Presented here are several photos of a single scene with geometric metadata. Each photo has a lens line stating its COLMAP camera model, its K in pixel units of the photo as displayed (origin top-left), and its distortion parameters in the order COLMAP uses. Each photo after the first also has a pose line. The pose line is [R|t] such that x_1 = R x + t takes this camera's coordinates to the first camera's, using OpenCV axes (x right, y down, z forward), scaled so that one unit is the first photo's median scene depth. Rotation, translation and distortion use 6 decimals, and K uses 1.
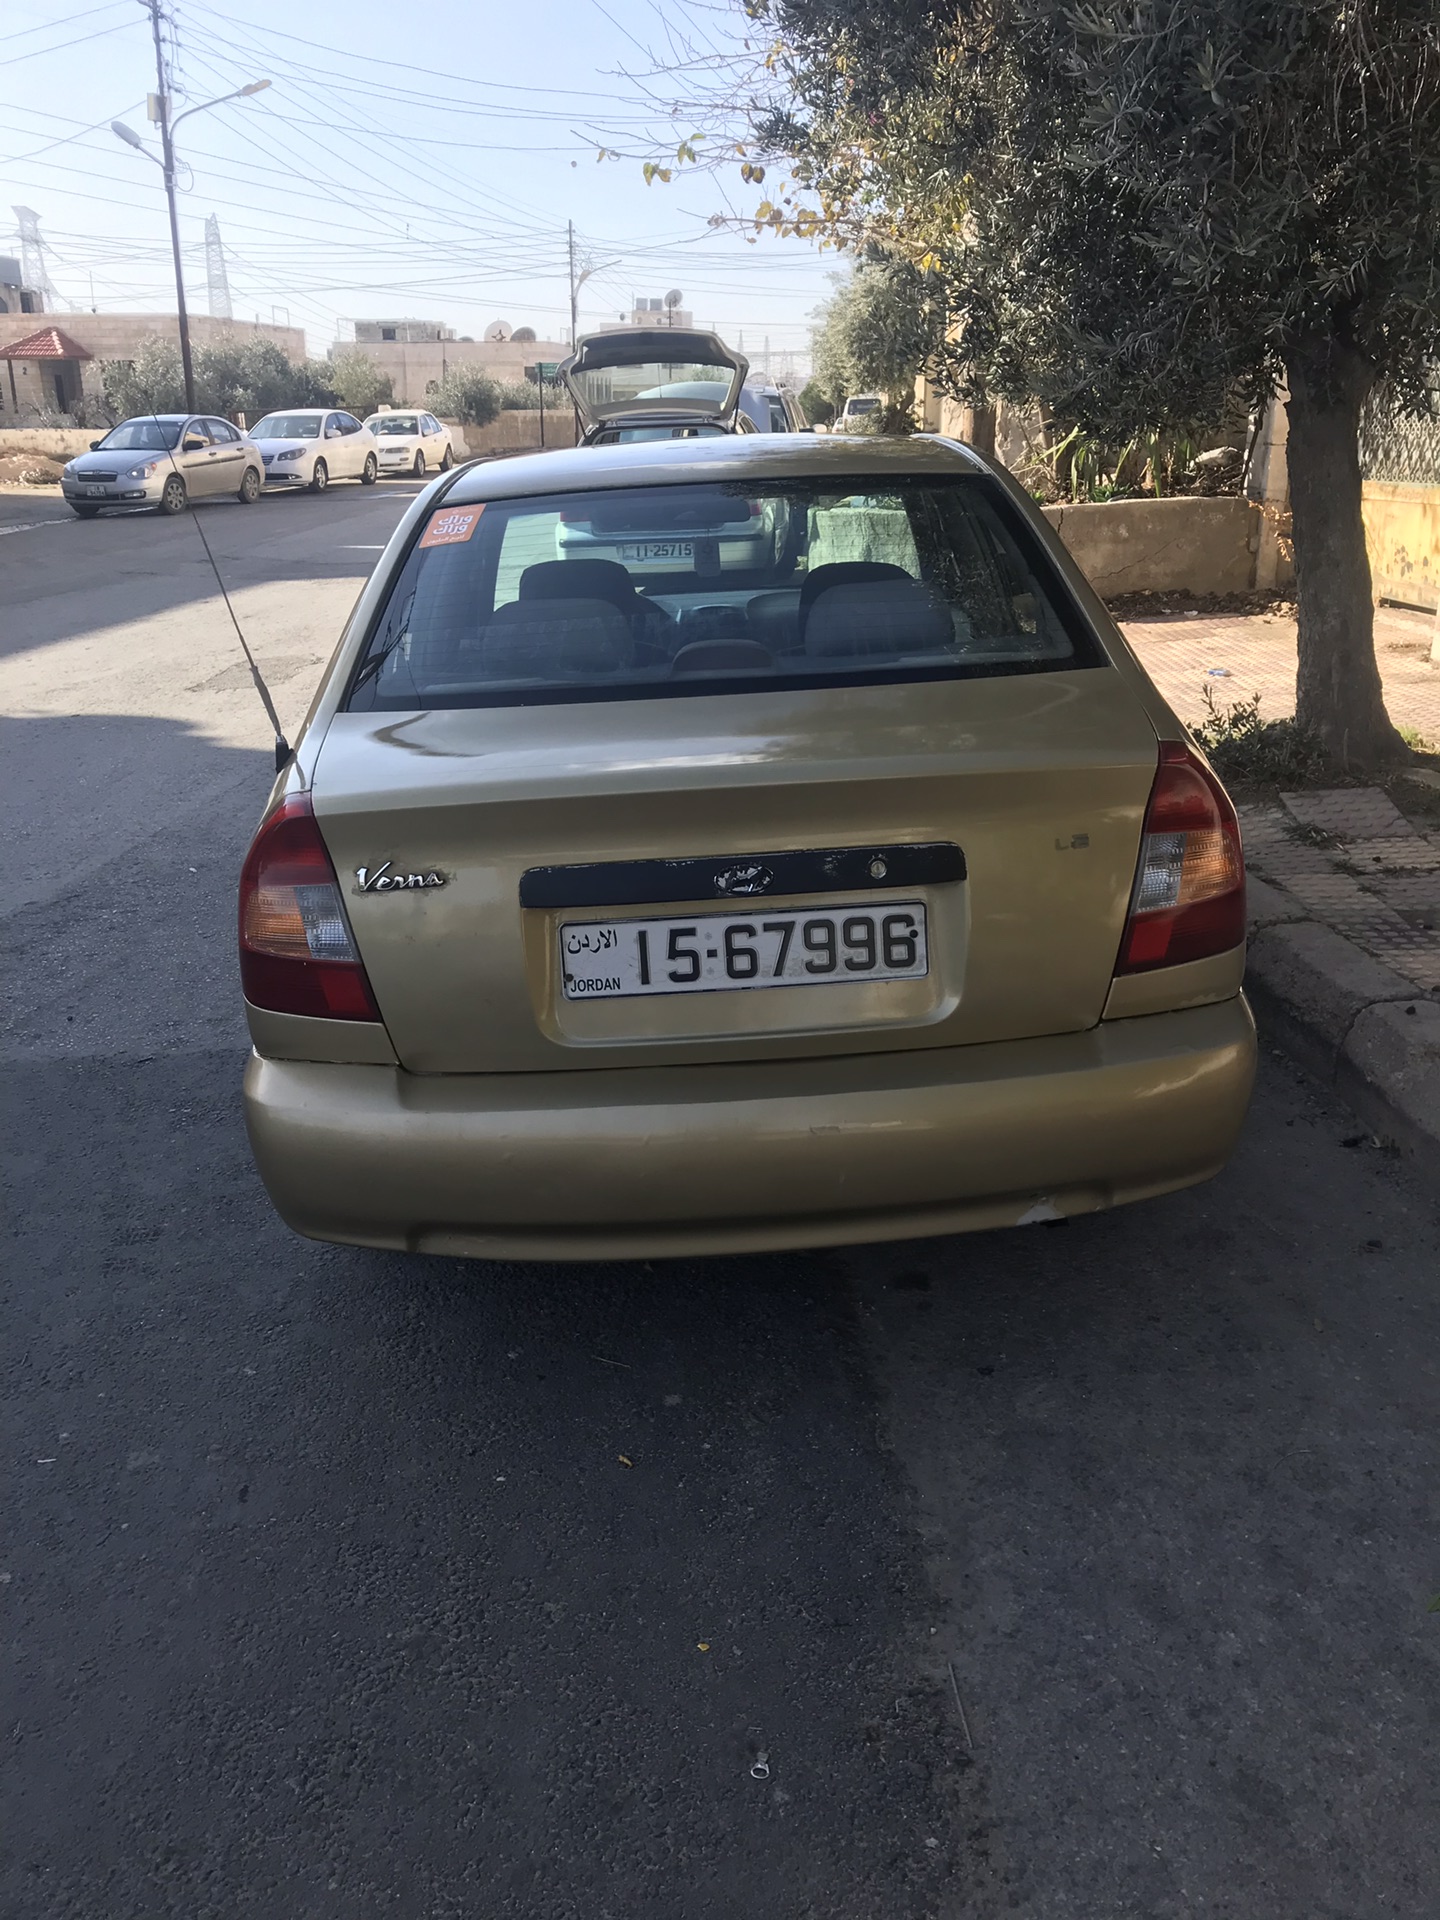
lens RADIAL K [[1557.4, 0, 724.5], [0, 1557.4, 930.3], [0, 0, 1]] dist [0.047131, -0.006610]
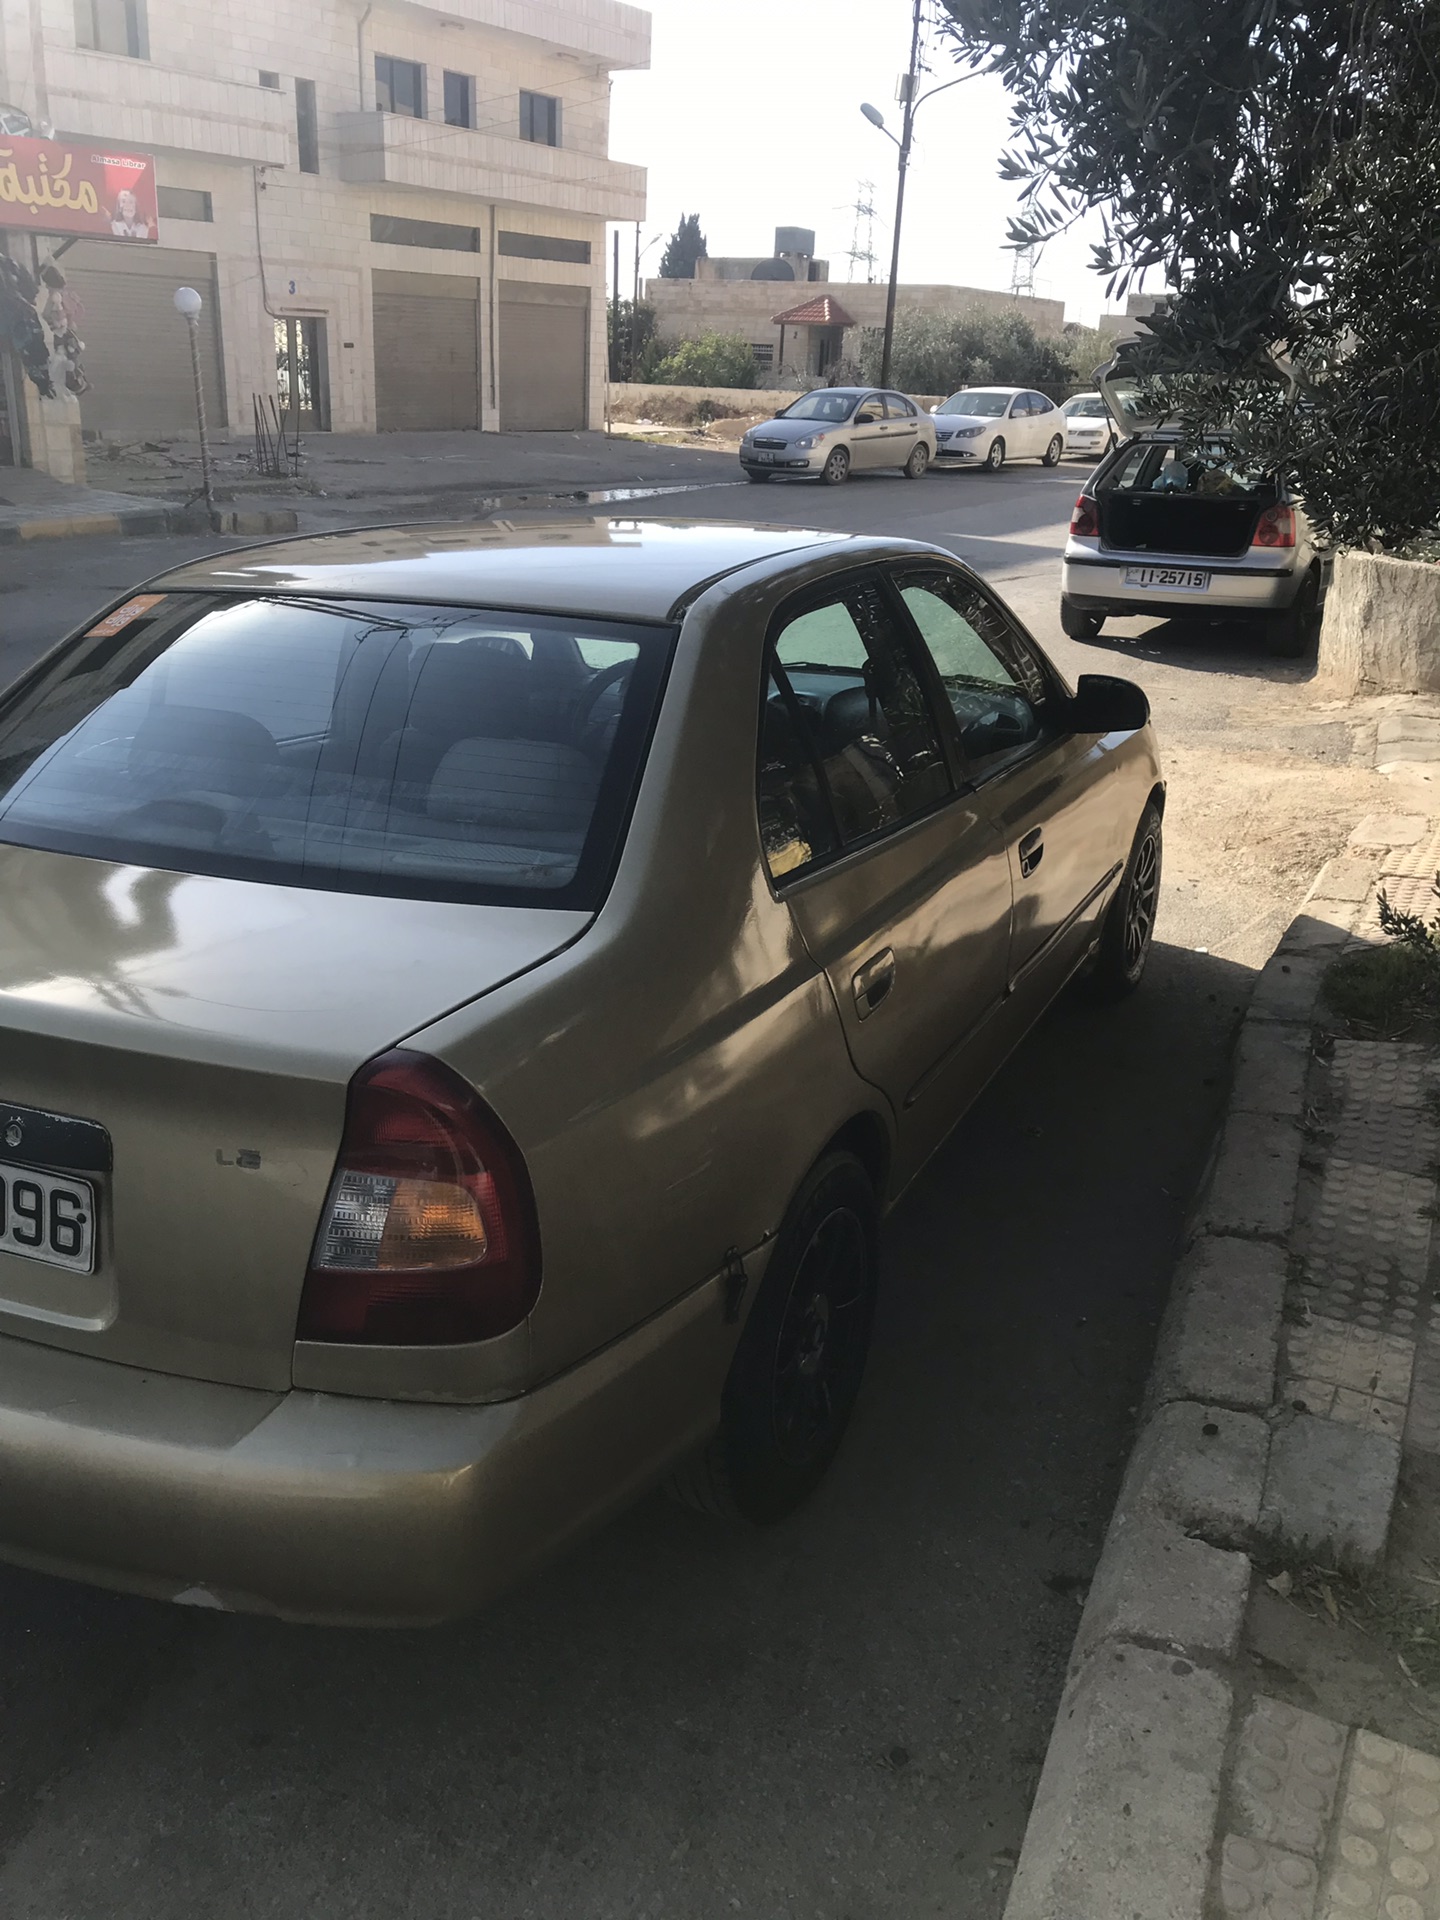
lens RADIAL K [[1602.9, 0, 783.1], [0, 1602.9, 938.1], [0, 0, 1]] dist [-0.049324, 0.136822]
pose [[0.900139, 0.192416, -0.390802, 0.705098], [-0.185675, 0.981050, 0.055363, -0.240122], [0.394049, 0.022728, 0.918809, 0.364982]]
